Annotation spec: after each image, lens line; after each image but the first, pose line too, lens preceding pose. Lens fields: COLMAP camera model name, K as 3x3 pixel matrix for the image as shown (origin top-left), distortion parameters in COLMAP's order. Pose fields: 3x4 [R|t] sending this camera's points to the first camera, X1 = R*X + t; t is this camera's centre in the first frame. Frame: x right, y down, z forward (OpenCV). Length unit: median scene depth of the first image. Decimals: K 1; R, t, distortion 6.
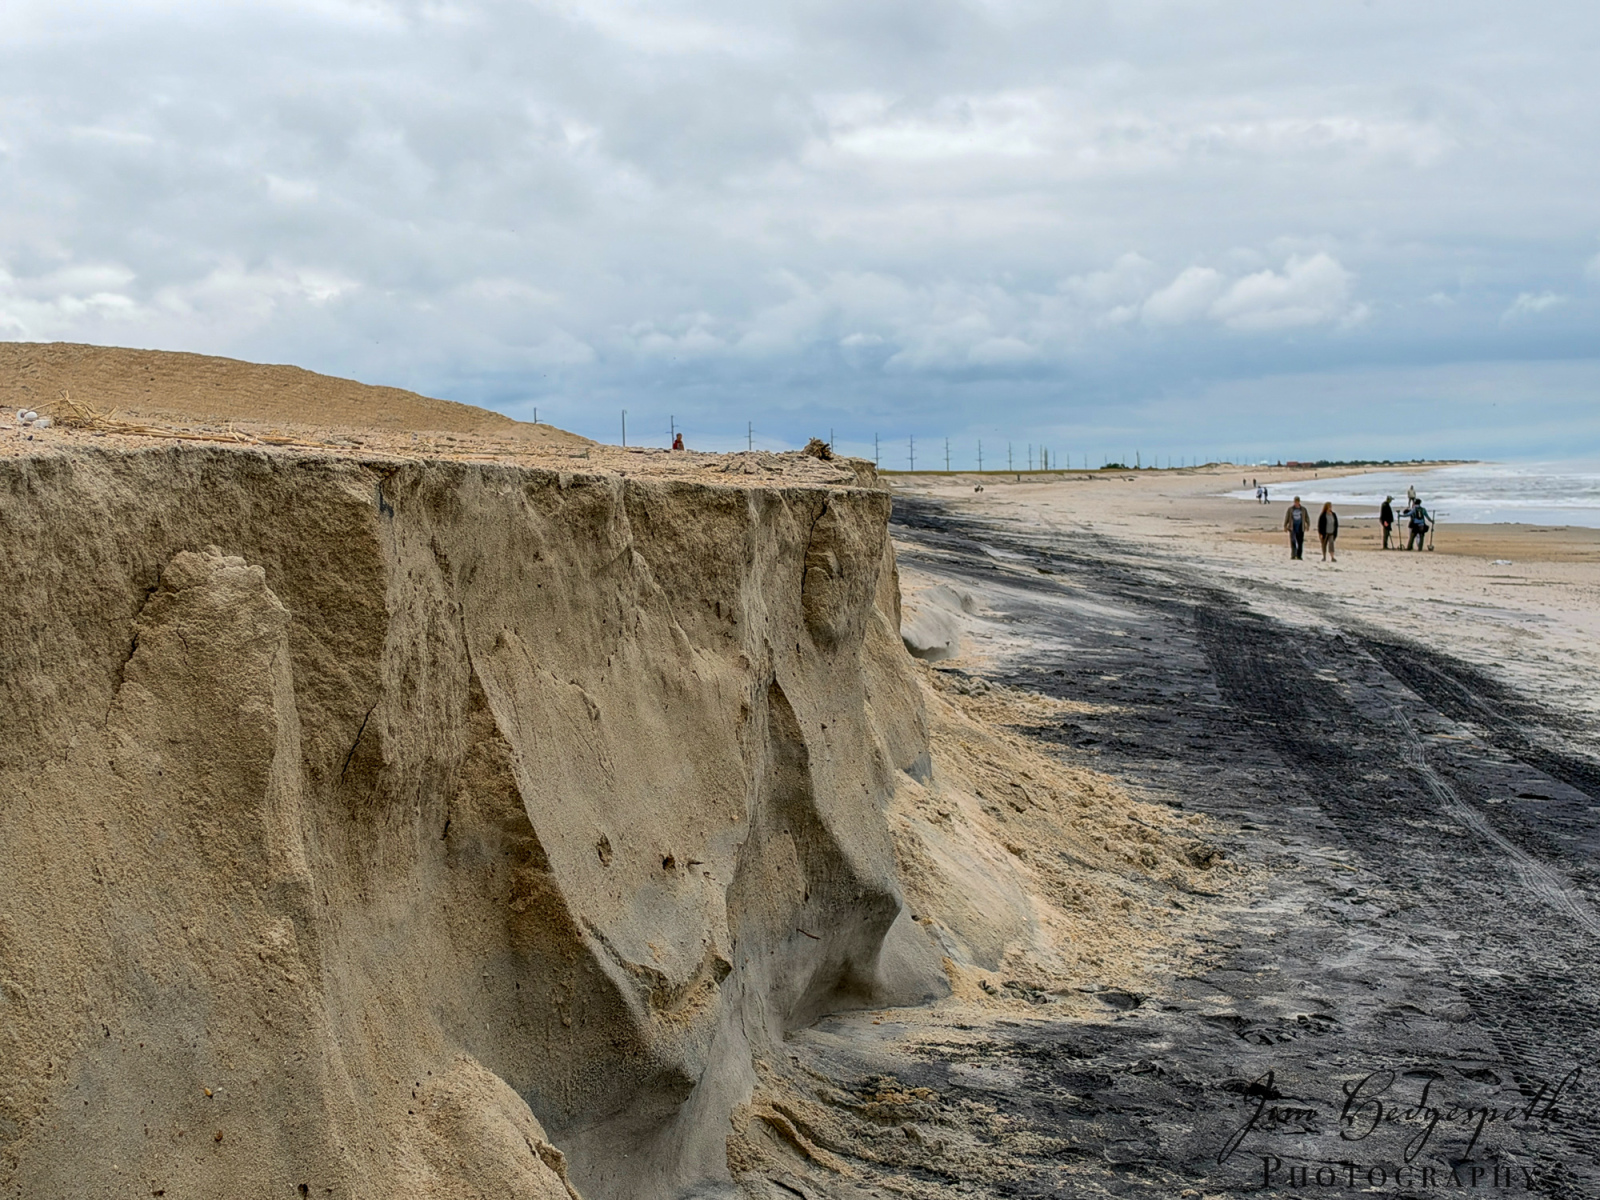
lens RADIAL K [[2886.4, 0, 800.2], [0, 2886.4, 600.2], [0, 0, 1]] dist [0.154939, 0.000000]
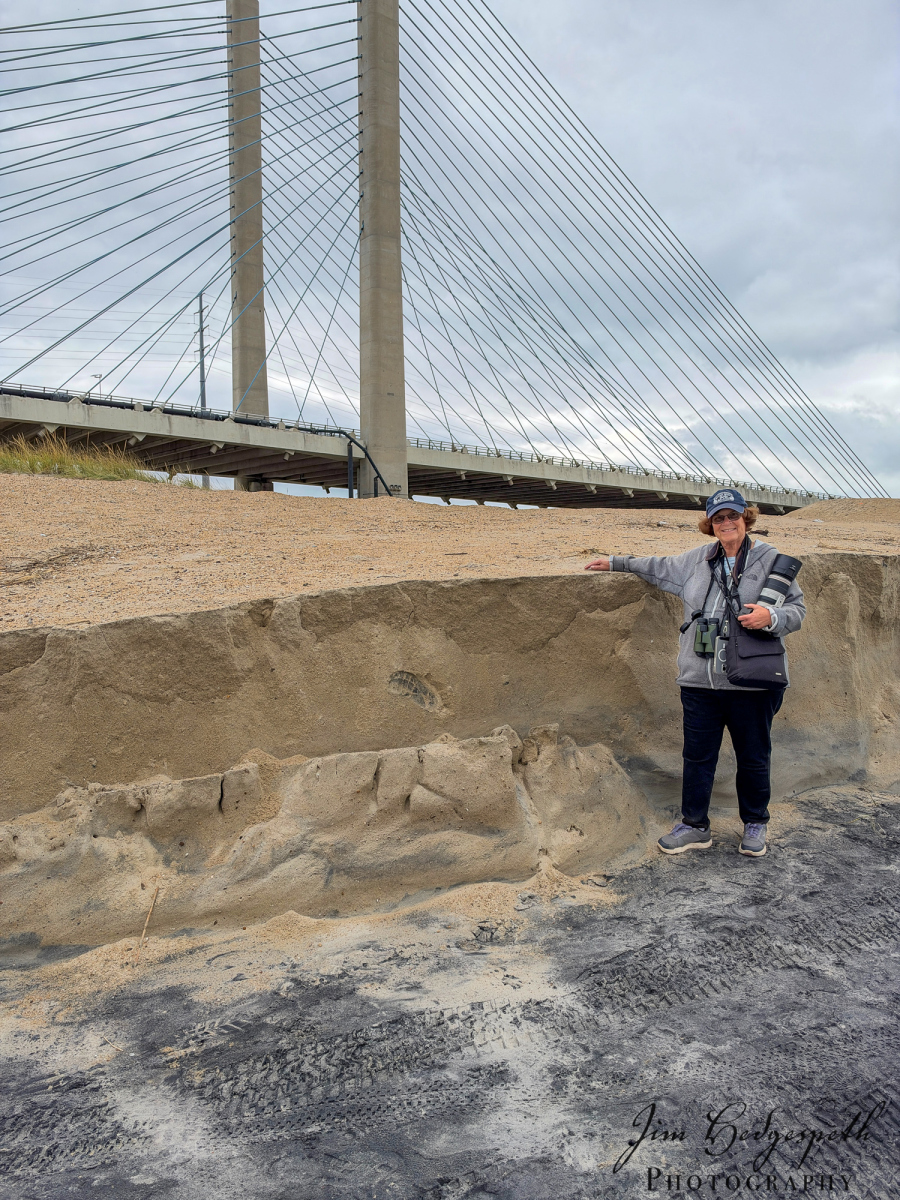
lens RADIAL K [[839.1, 0, 450.1], [0, 839.1, 600.3], [0, 0, 1]] dist [-0.000446, -0.000019]
pose [[0.724617, 0.066745, -0.685912, 0.328913], [-0.043711, 0.997746, 0.050912, -0.014071], [0.687764, -0.006910, 0.725901, -0.581517]]
